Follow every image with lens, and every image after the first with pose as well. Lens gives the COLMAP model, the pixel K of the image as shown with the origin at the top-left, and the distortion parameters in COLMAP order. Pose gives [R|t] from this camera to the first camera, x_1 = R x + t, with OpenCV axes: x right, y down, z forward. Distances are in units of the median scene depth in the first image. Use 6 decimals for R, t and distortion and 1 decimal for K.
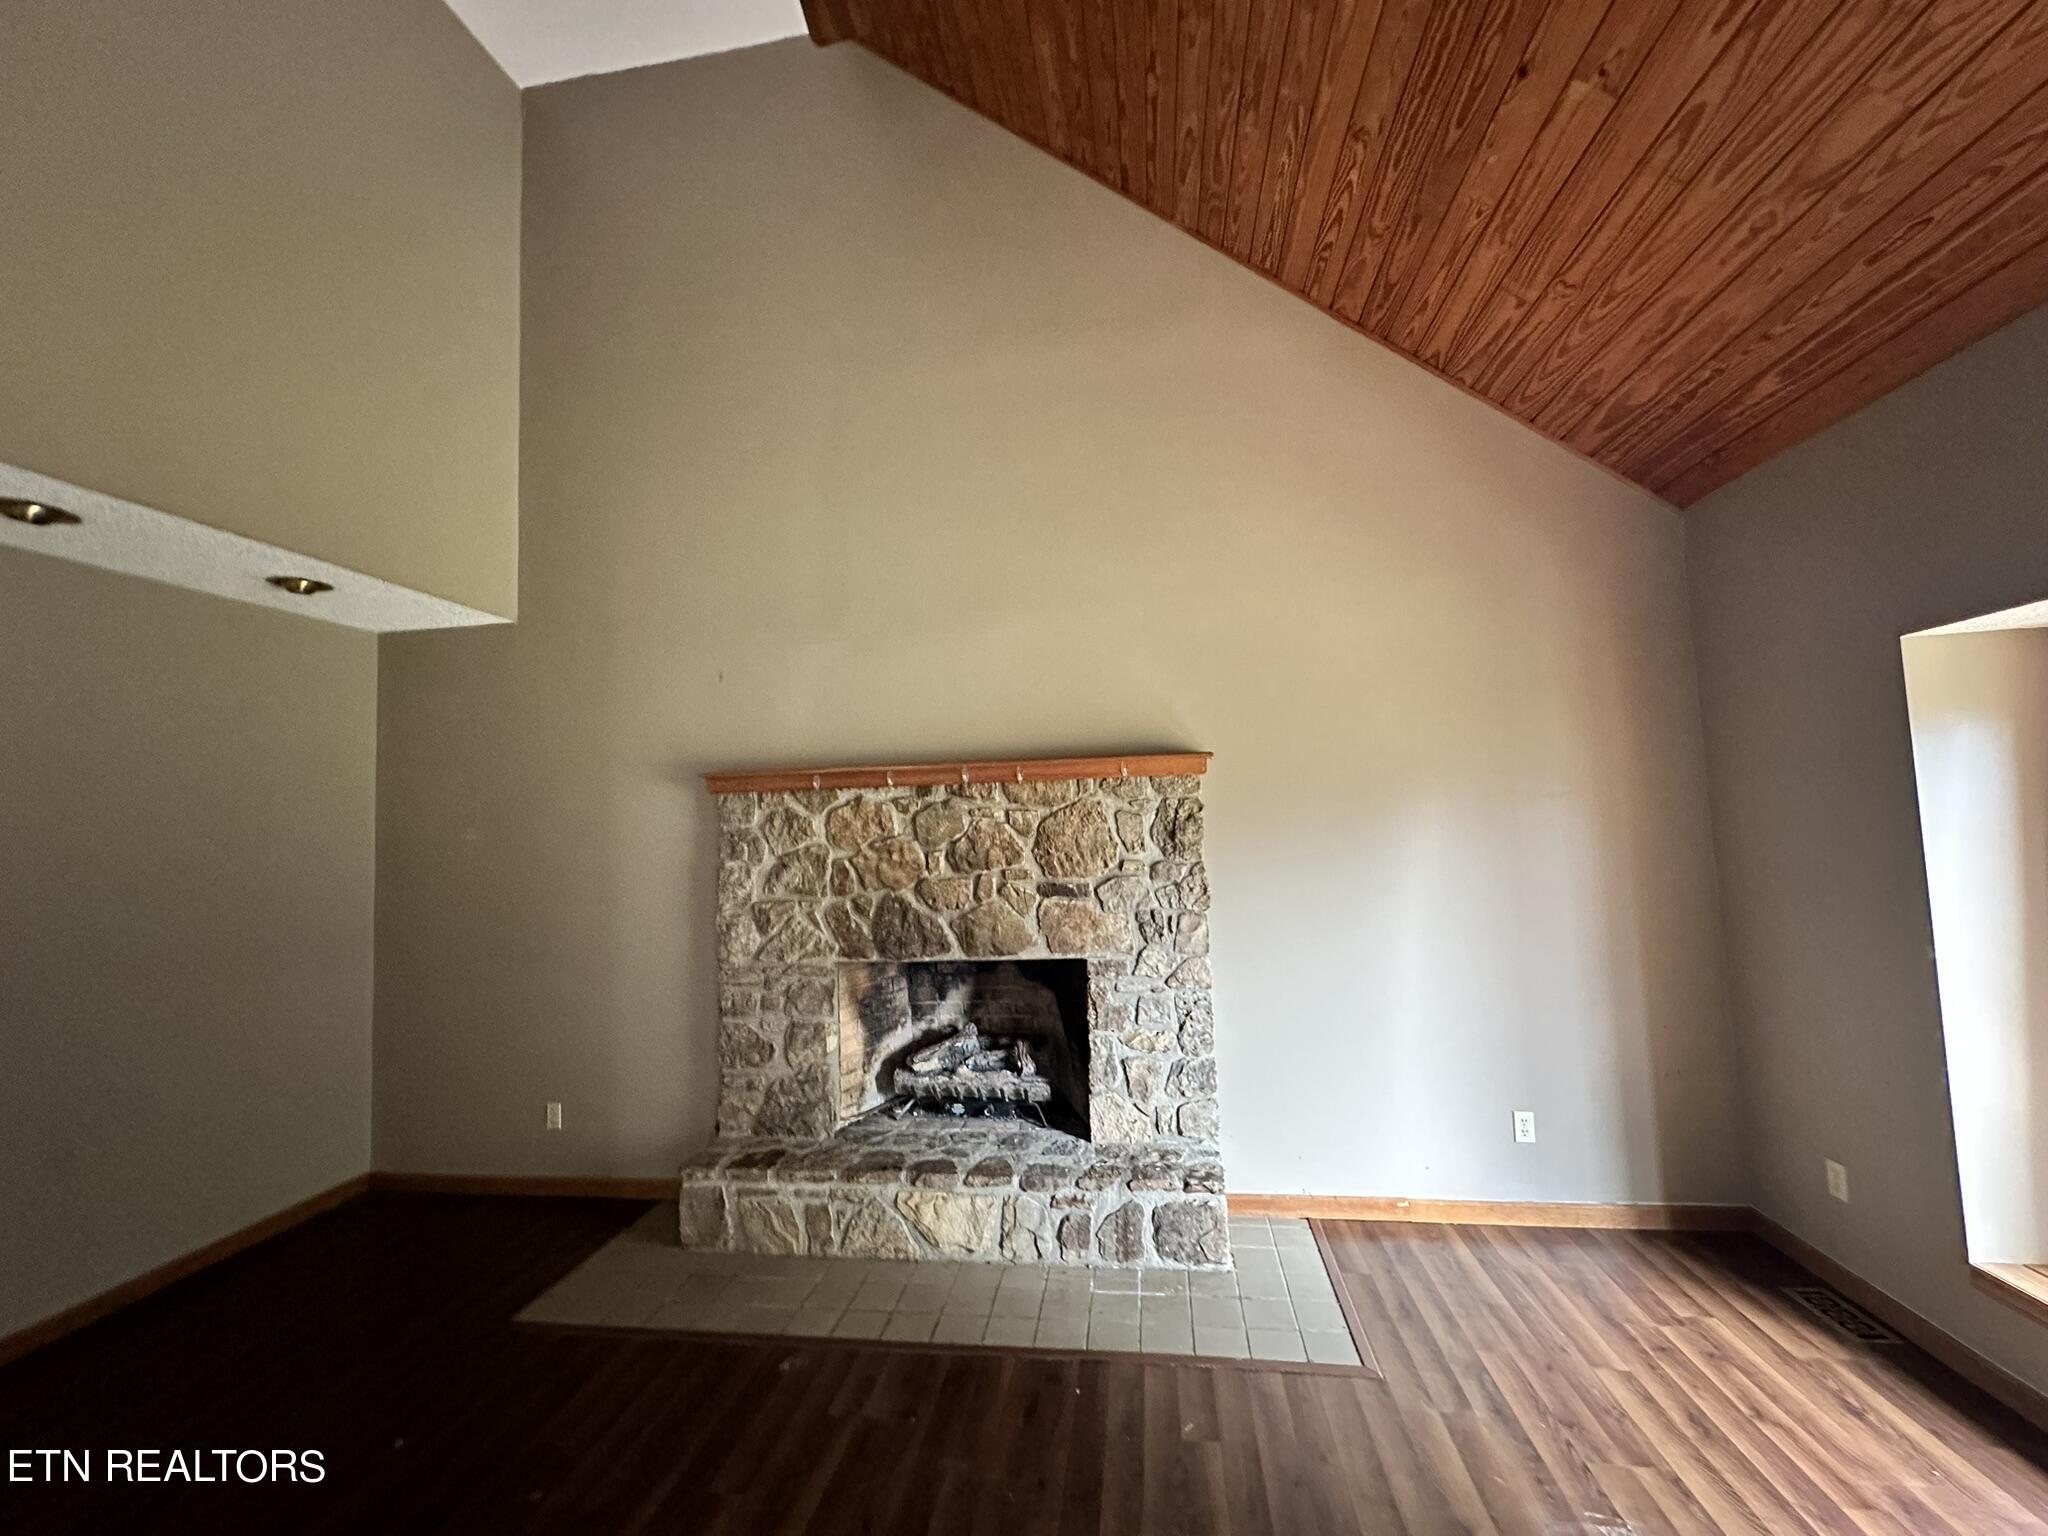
lens RADIAL K [[816.6, 0, 1022.9], [0, 816.6, 767.7], [0, 0, 1]] dist [-0.004052, 0.001045]
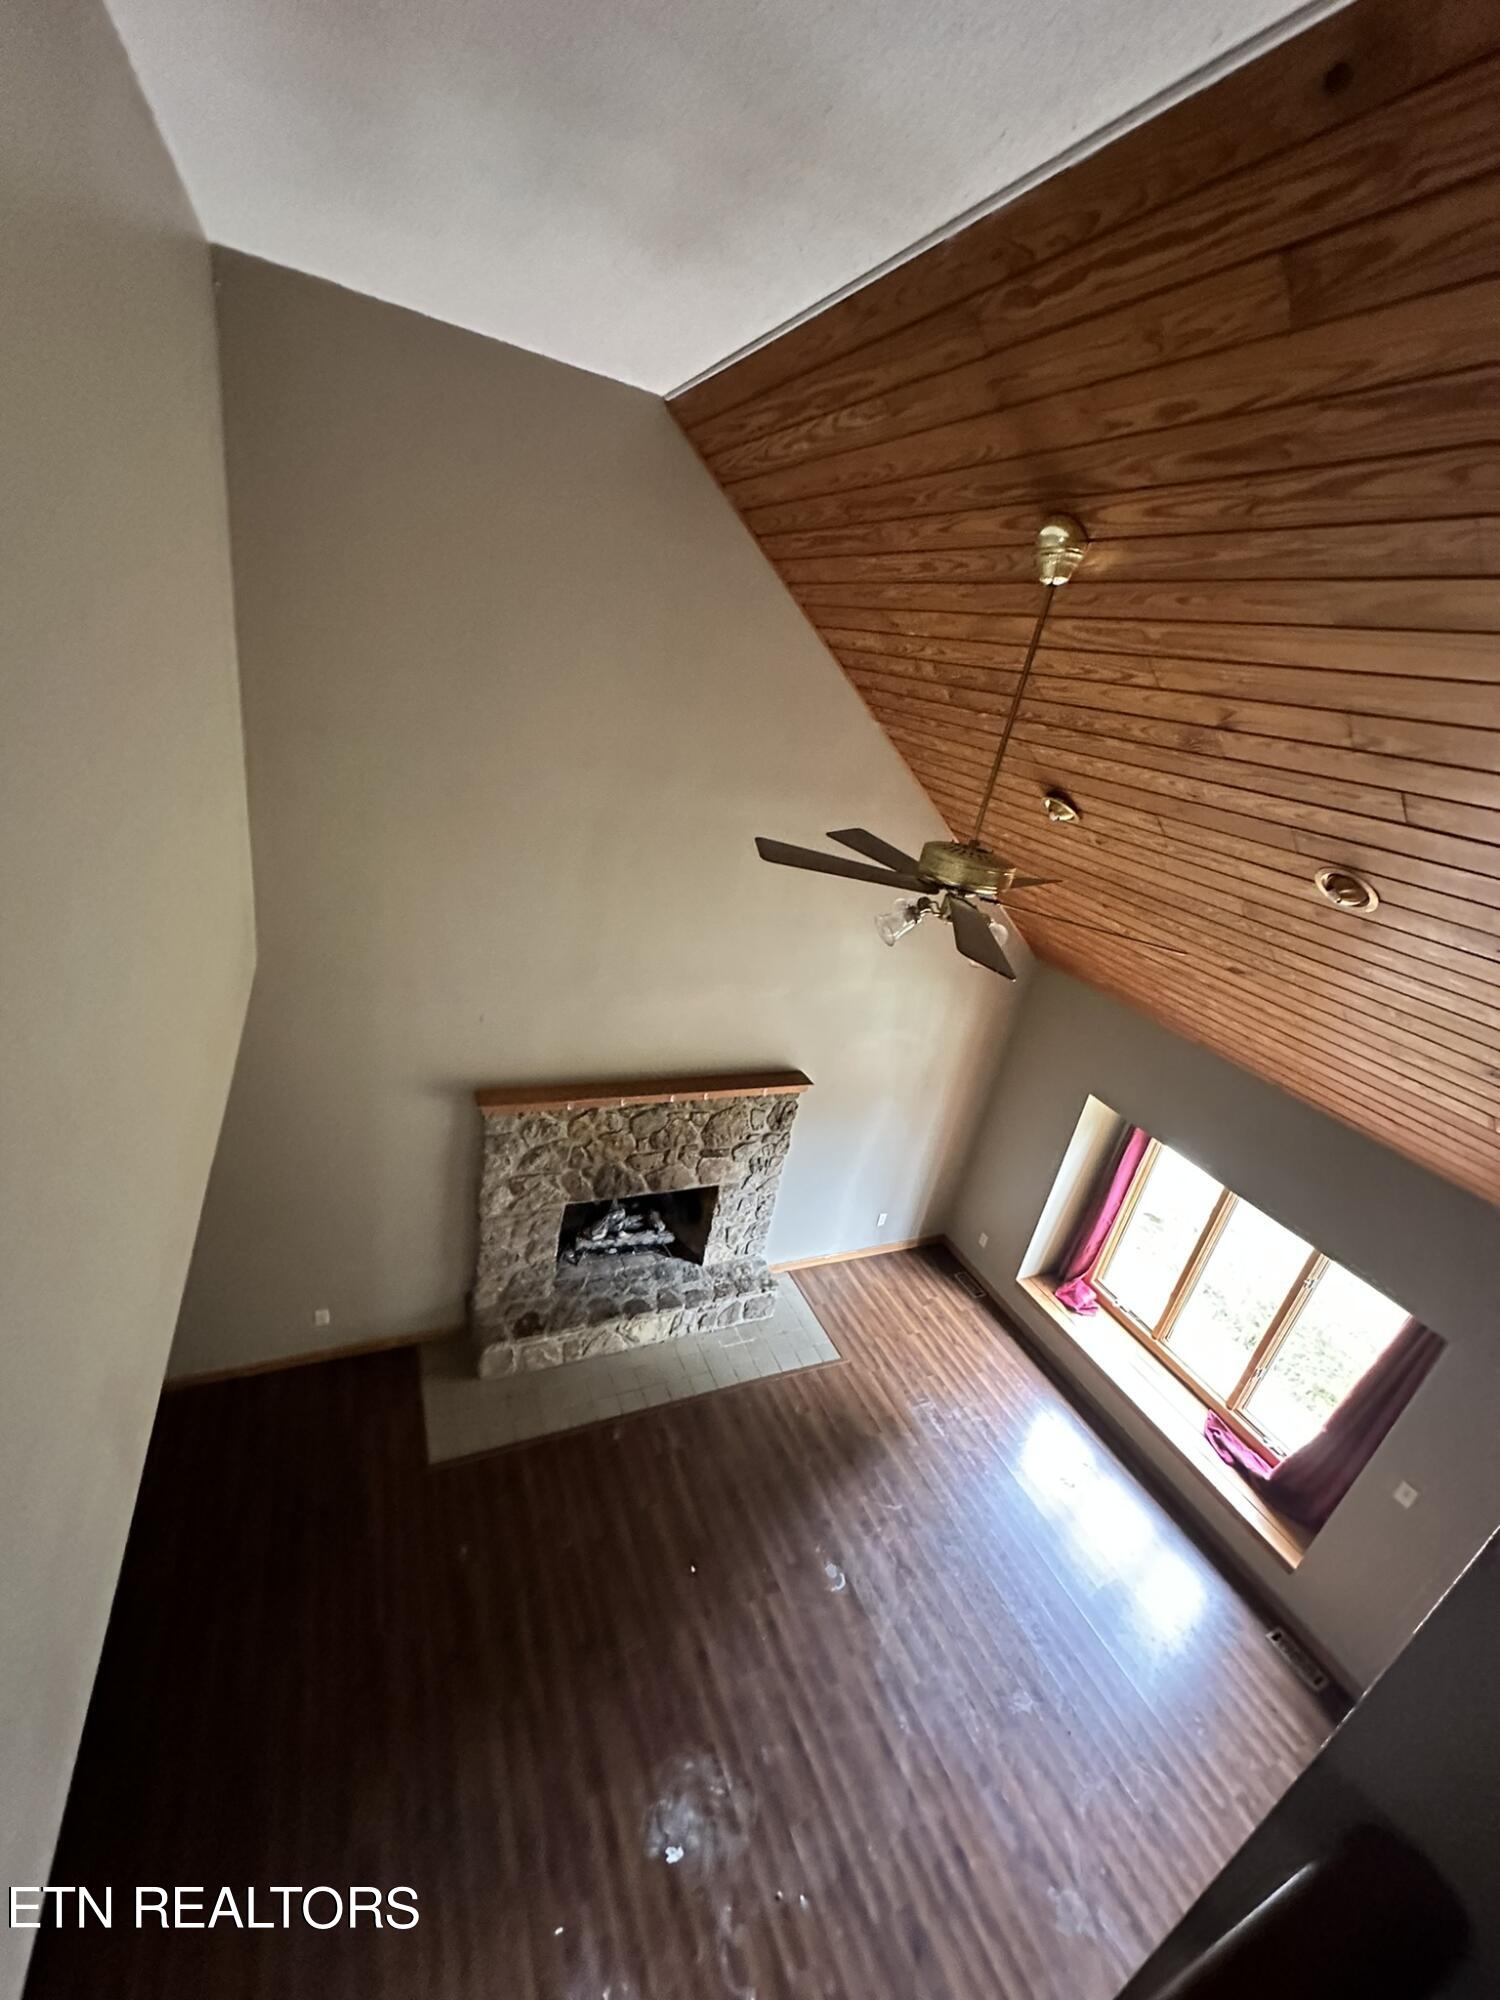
lens RADIAL K [[797.4, 0, 753.4], [0, 797.4, 999.2], [0, 0, 1]] dist [-0.004052, 0.001045]
pose [[0.815754, -0.043083, 0.576792, -0.817236], [-0.245460, 0.877183, 0.412674, -0.820939], [-0.523731, -0.478220, 0.704990, -0.034116]]
